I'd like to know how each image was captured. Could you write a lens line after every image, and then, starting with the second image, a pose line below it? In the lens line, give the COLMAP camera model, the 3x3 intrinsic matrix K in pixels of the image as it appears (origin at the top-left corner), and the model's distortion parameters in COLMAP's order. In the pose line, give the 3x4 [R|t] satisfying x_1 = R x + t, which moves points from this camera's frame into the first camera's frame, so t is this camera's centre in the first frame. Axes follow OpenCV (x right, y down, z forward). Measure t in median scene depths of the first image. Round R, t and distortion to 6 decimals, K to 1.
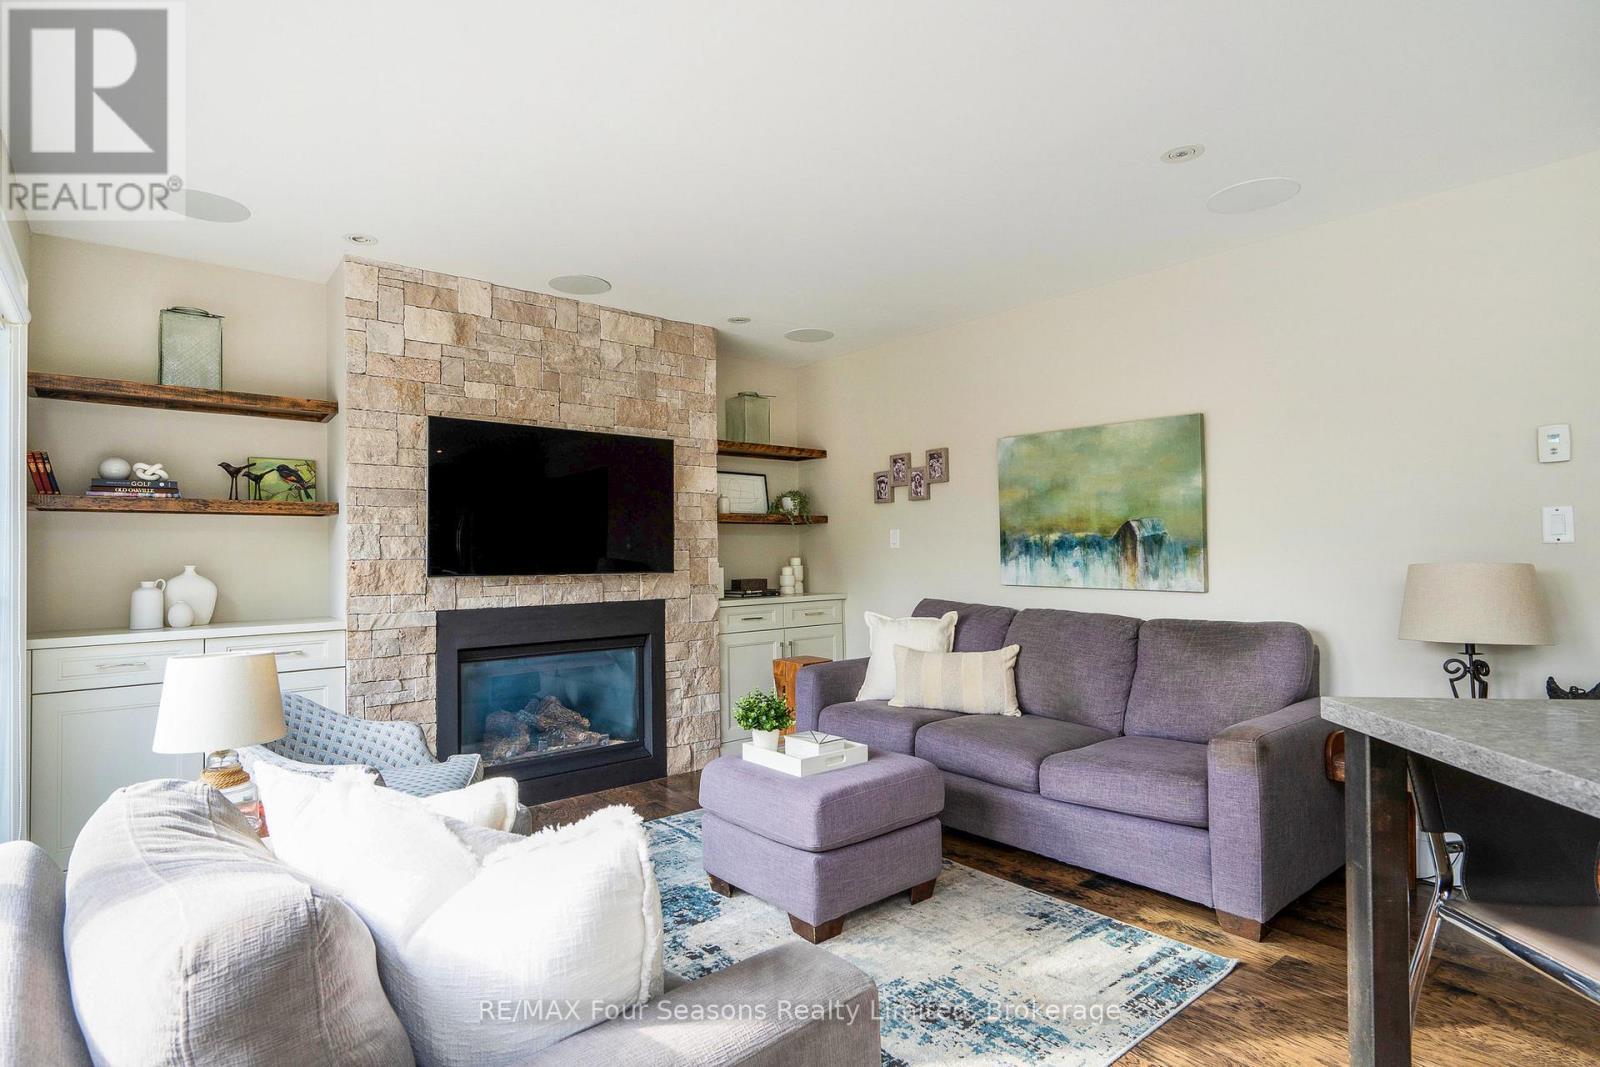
lens RADIAL K [[883.0, 0, 798.2], [0, 883.0, 534.6], [0, 0, 1]] dist [0.001801, 0.002556]
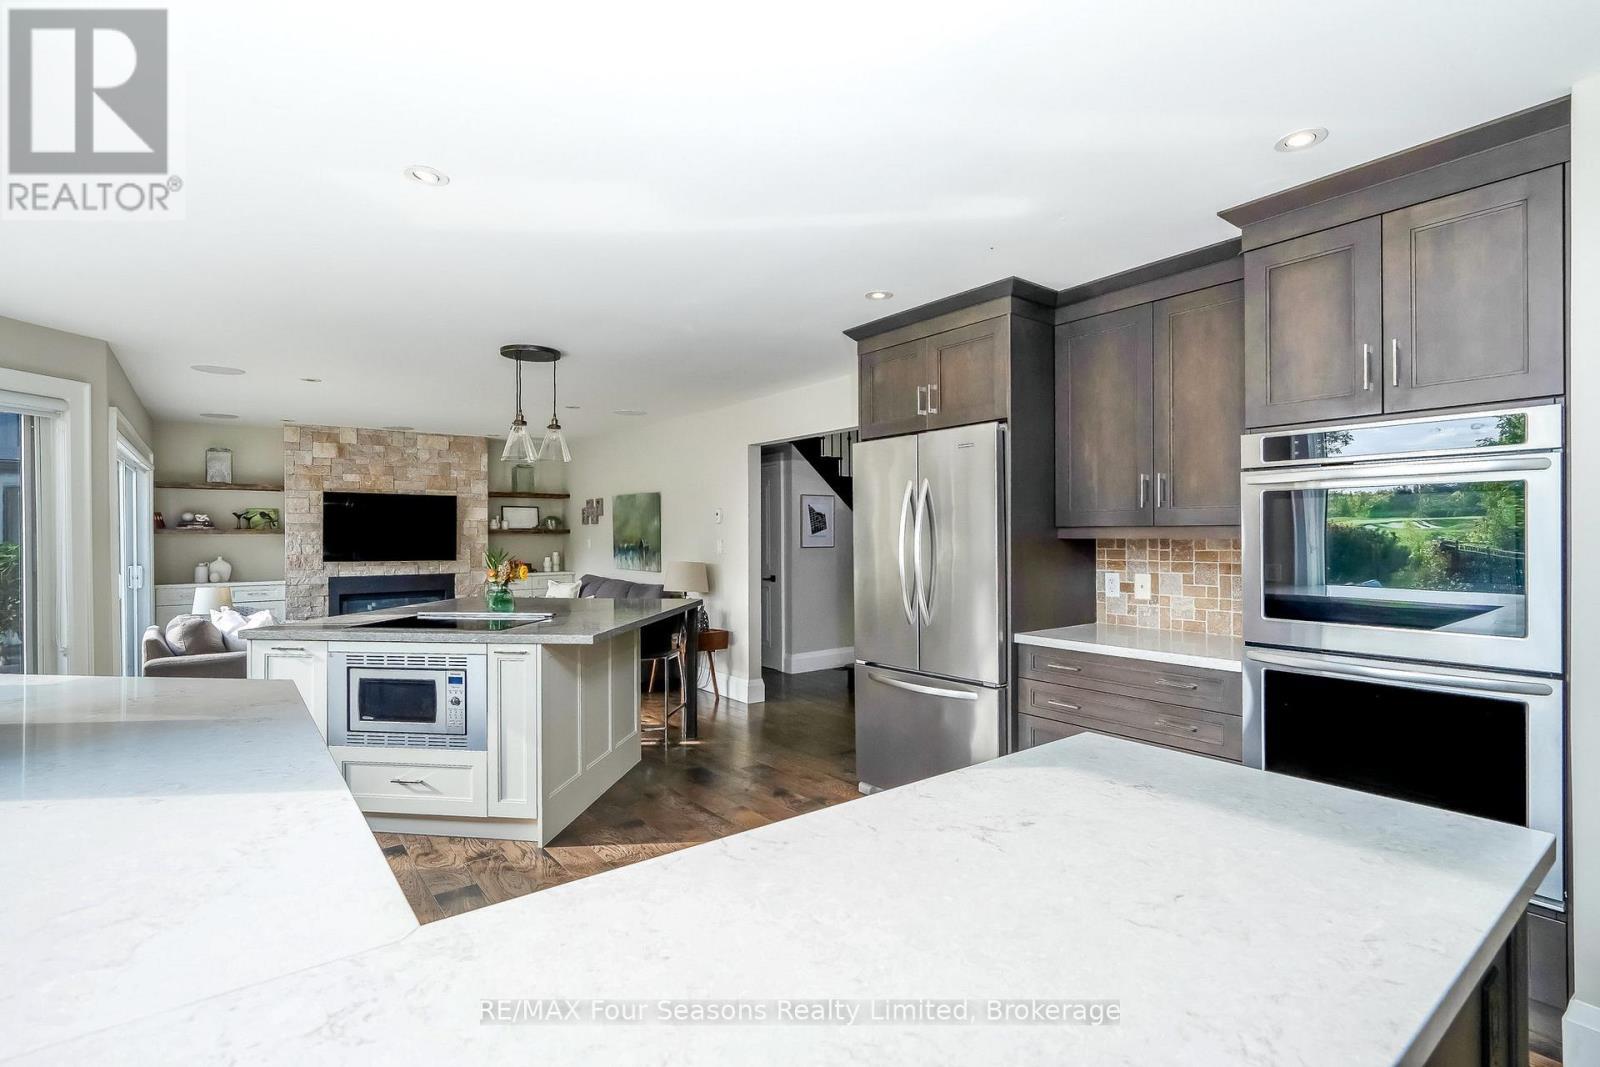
lens RADIAL K [[809.7, 0, 803.0], [0, 809.7, 532.1], [0, 0, 1]] dist [0.000480, -0.000329]
pose [[0.999439, 0.008873, -0.032310, 0.858080], [-0.008339, 0.999827, 0.016633, -0.071965], [0.032452, -0.016354, 0.999339, -1.014776]]
